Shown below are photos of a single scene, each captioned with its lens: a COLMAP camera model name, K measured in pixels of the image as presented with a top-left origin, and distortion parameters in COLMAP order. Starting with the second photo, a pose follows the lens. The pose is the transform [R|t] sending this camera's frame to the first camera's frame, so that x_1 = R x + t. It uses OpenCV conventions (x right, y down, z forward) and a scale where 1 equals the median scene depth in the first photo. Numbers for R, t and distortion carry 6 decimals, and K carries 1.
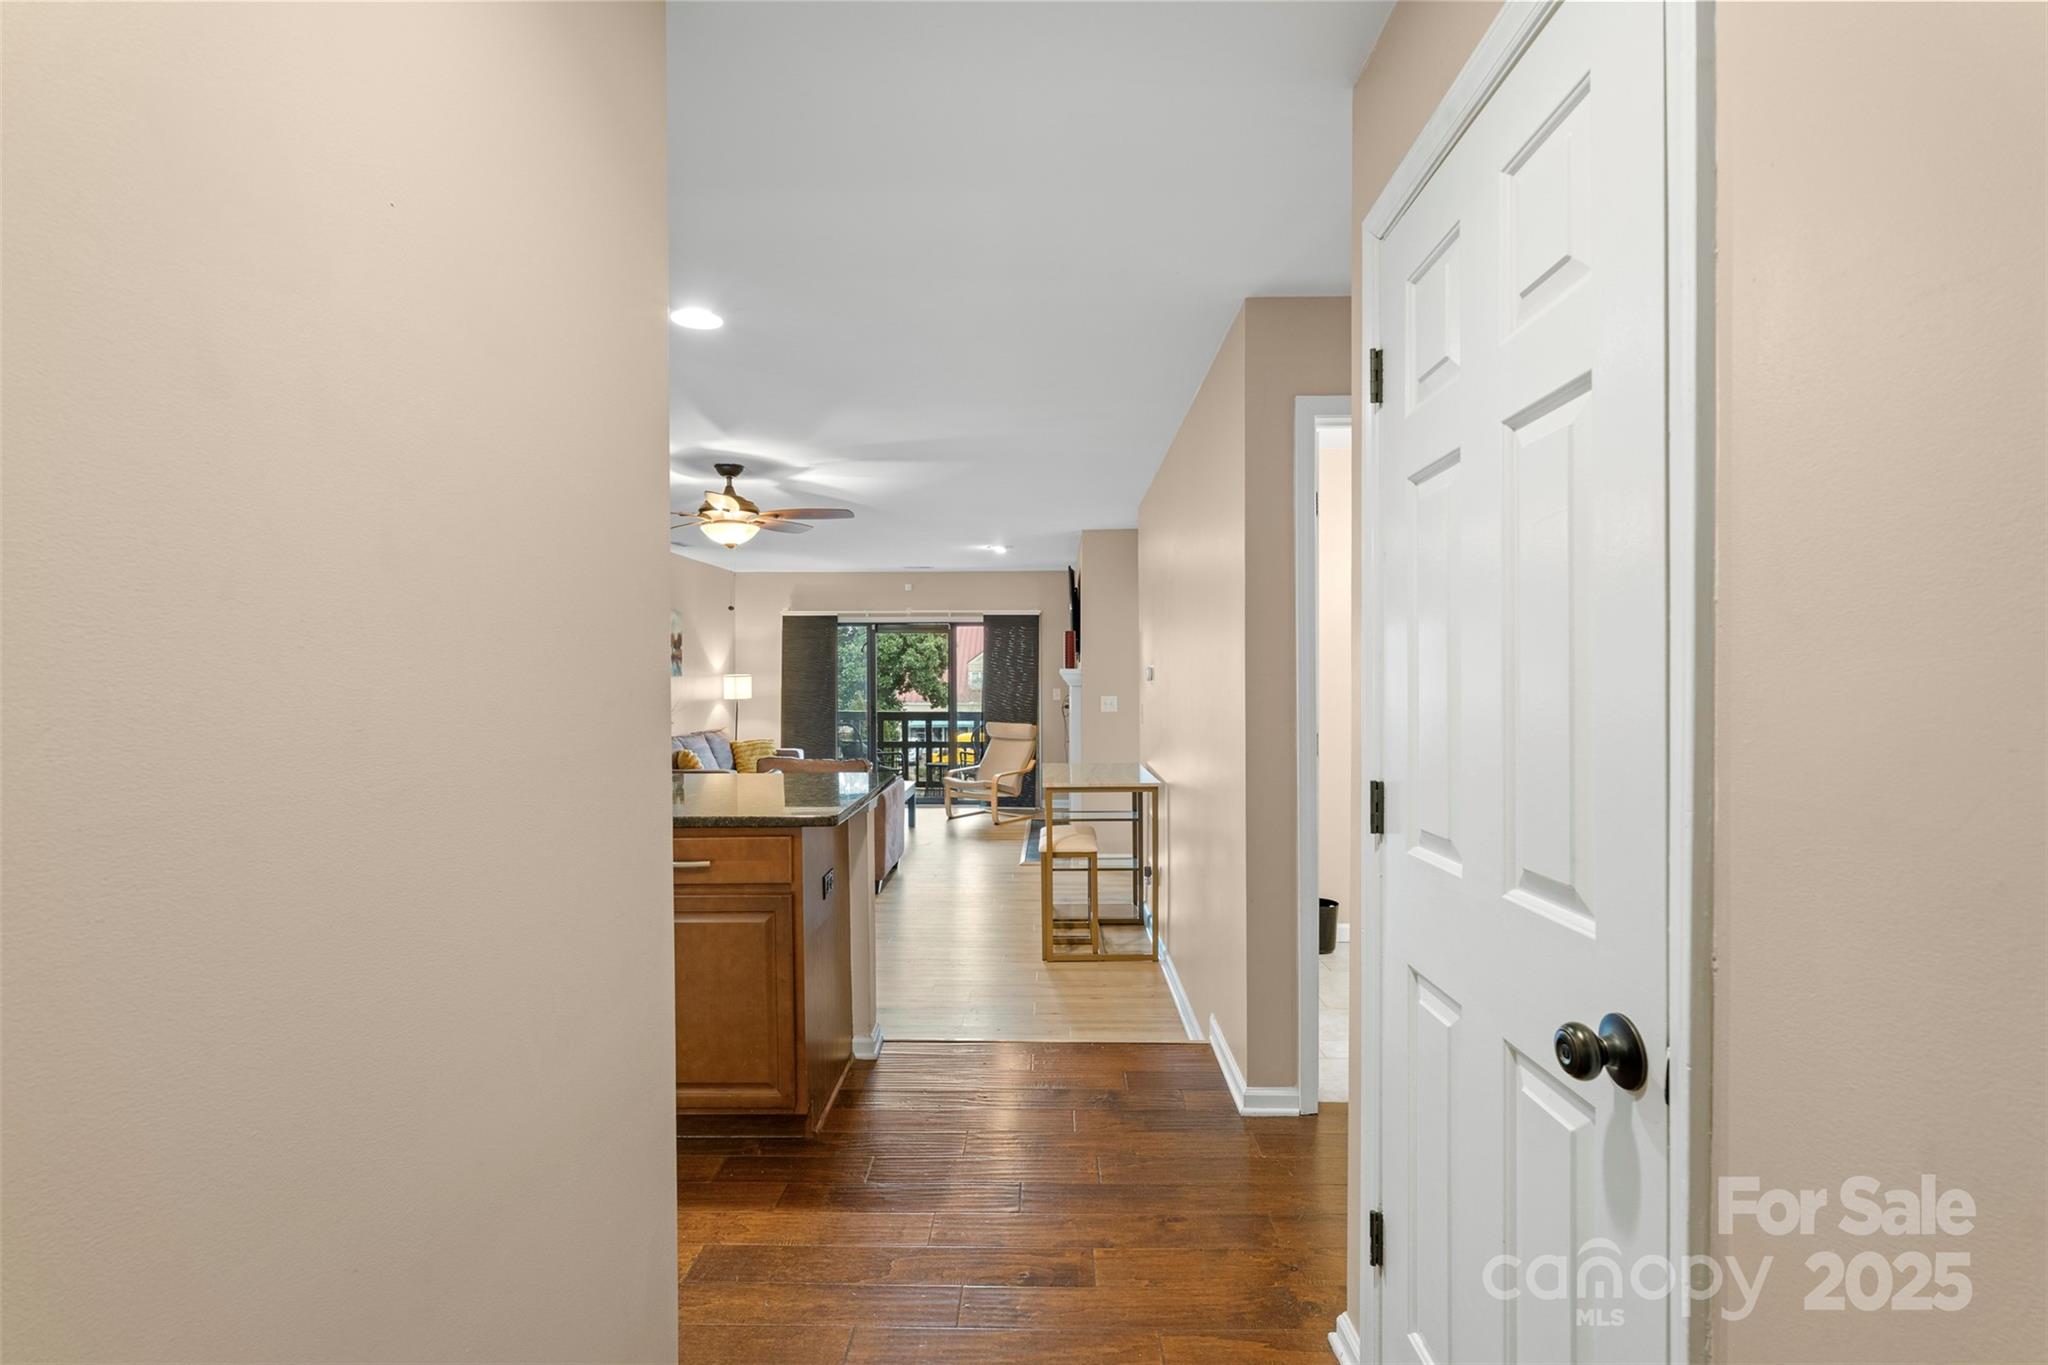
lens RADIAL K [[921.6, 0, 1024.0], [0, 921.6, 682.5], [0, 0, 1]] dist [0.000518, 0.000004]
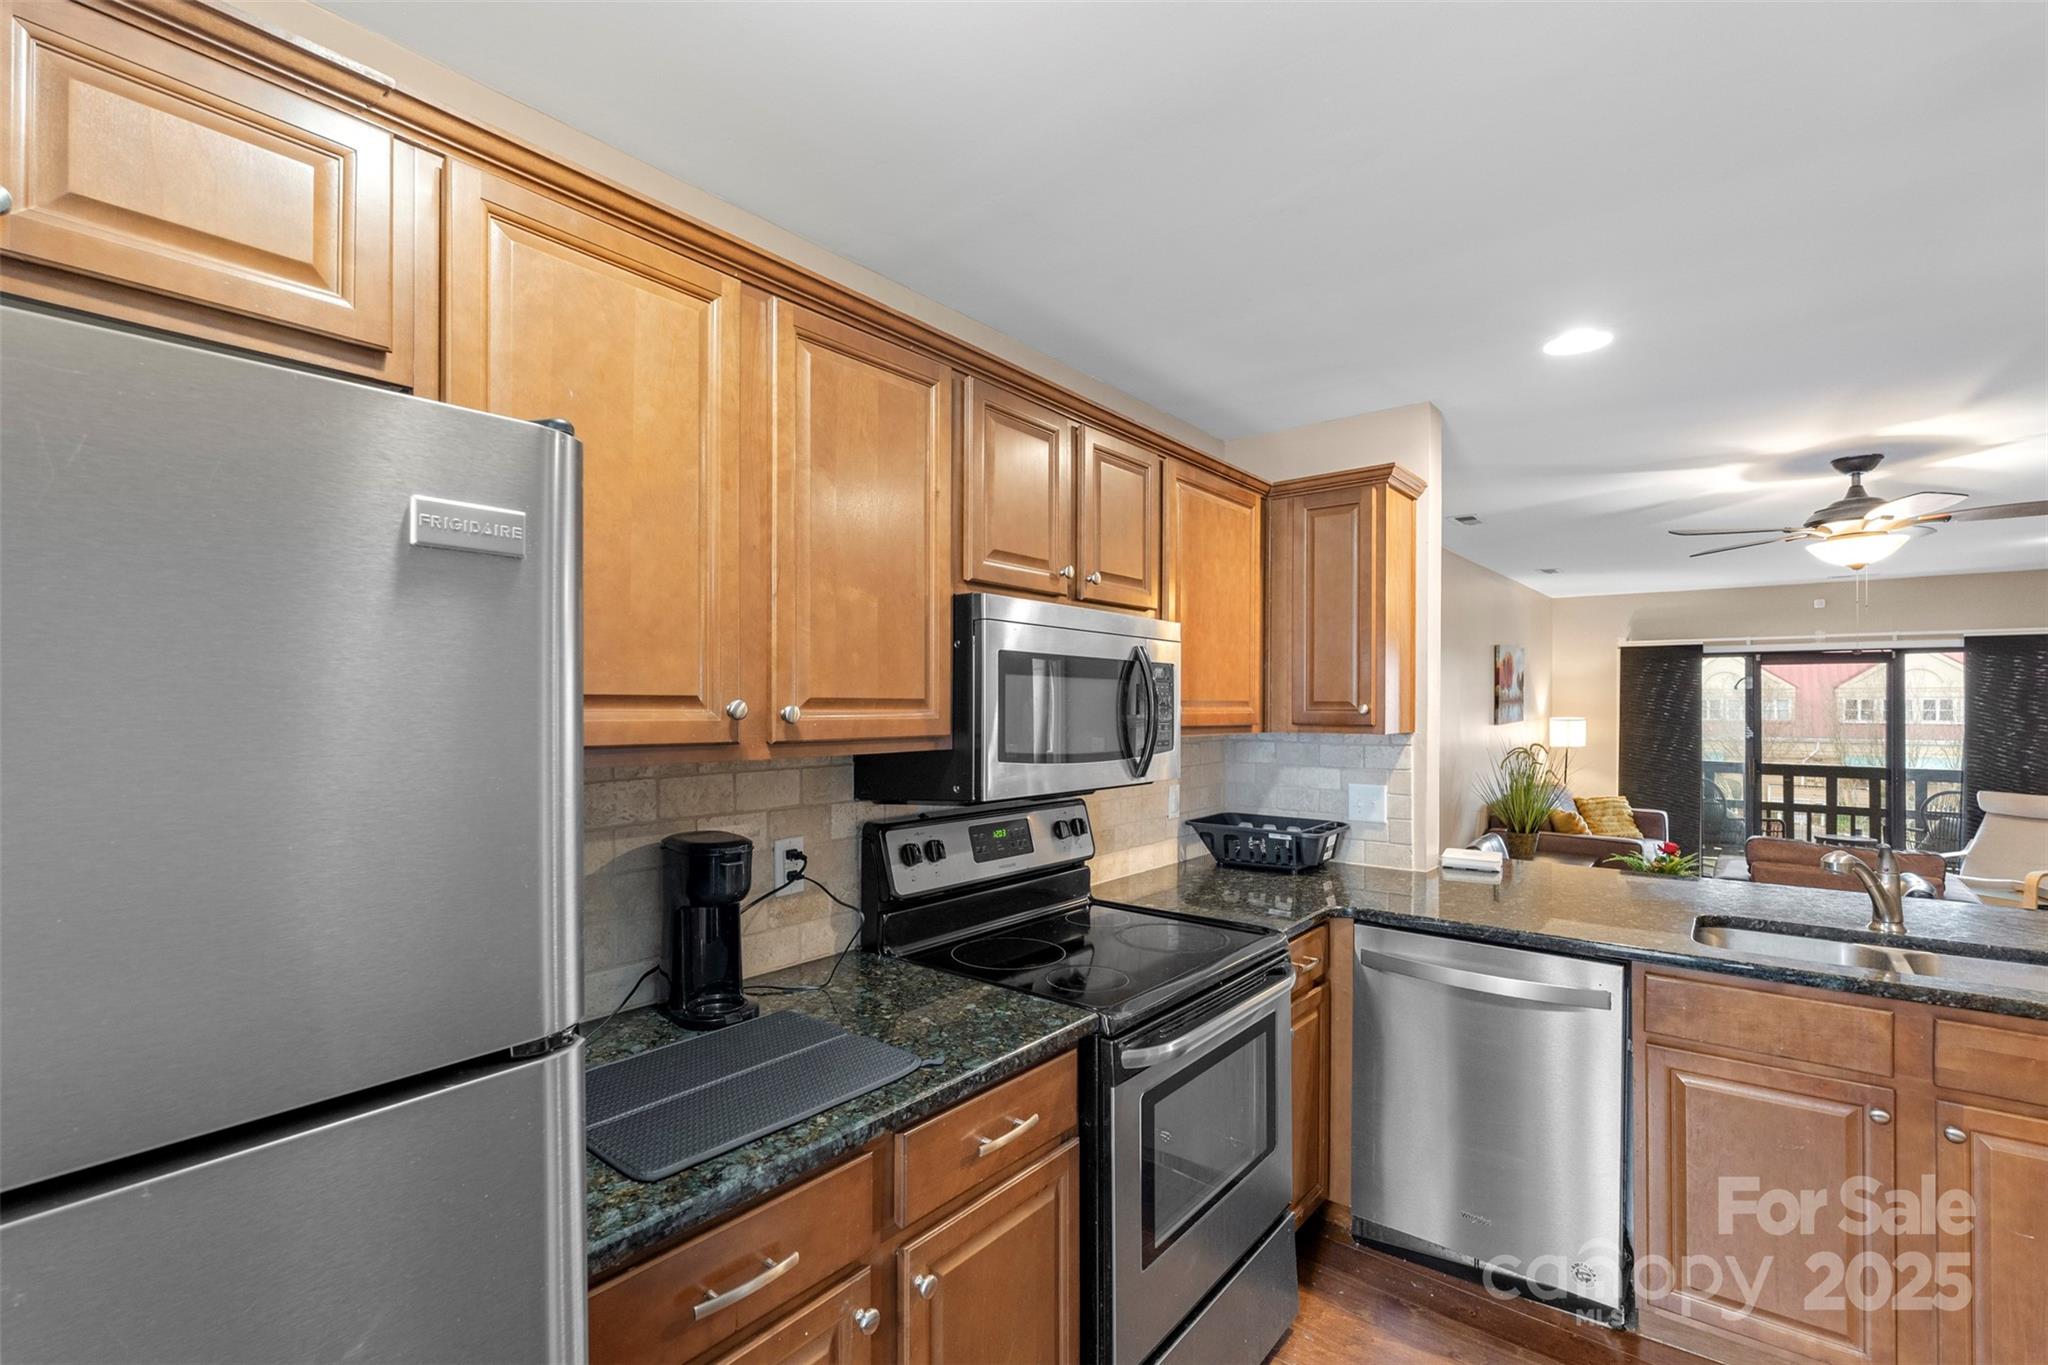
lens RADIAL K [[894.0, 0, 1023.2], [0, 894.0, 692.9], [0, 0, 1]] dist [0.001300, 0.000118]
pose [[0.786817, -0.001574, -0.617184, -0.216235], [-0.008366, 0.999878, -0.013217, -0.017122], [0.617130, 0.015563, 0.786707, 0.017368]]
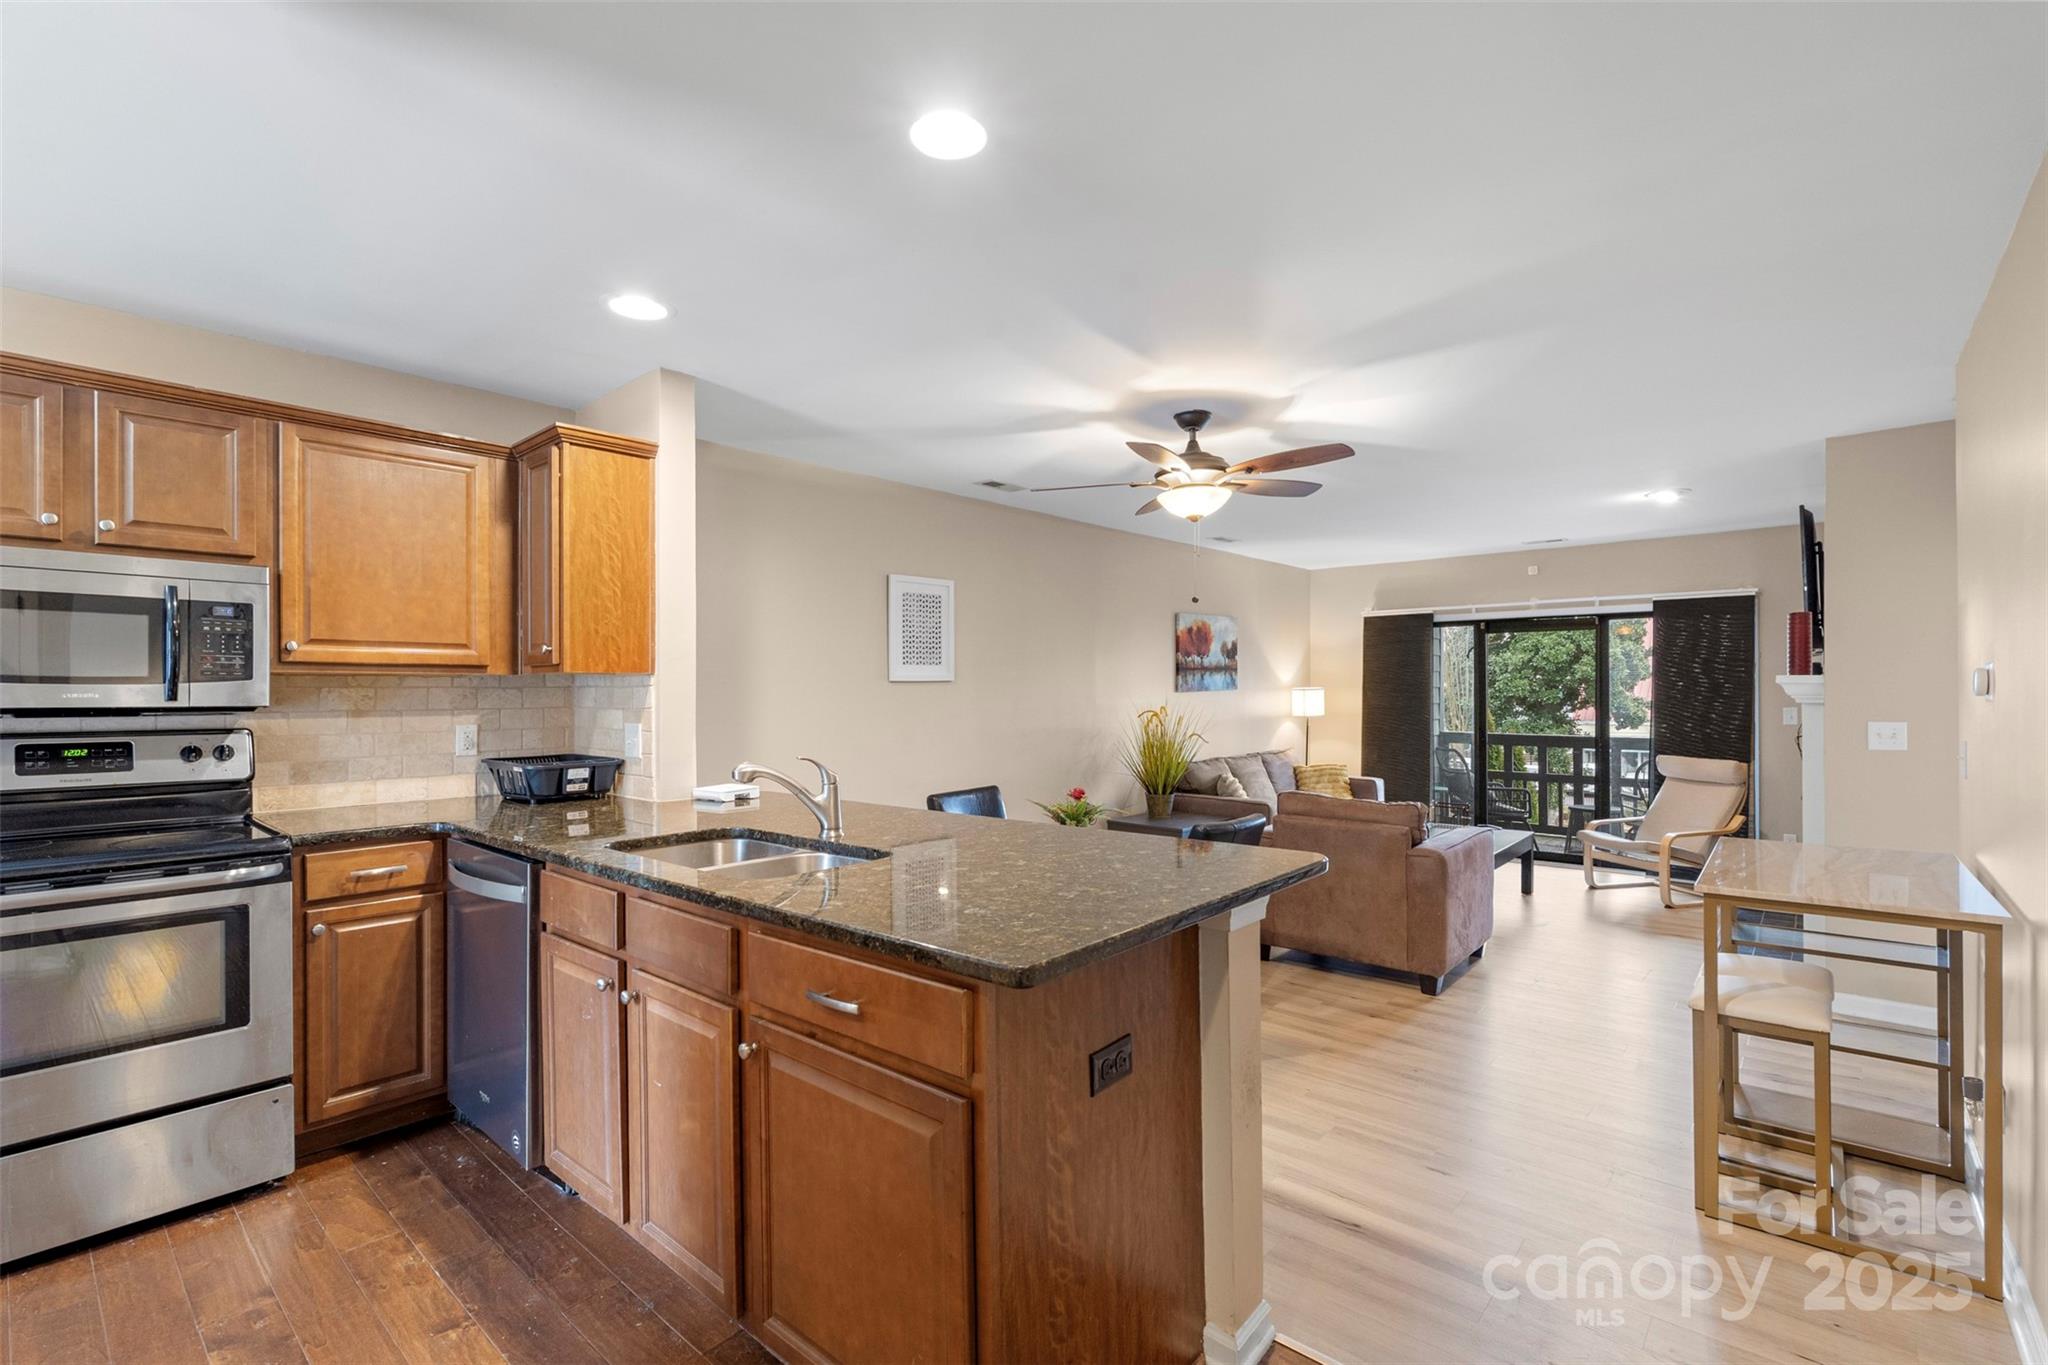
lens RADIAL K [[914.2, 0, 998.5], [0, 914.2, 691.5], [0, 0, 1]] dist [-0.016544, -0.000044]
pose [[0.760292, -0.001079, -0.649581, 0.028457], [-0.002370, 0.999987, -0.004435, -0.000408], [0.649578, 0.004911, 0.760279, 0.176856]]
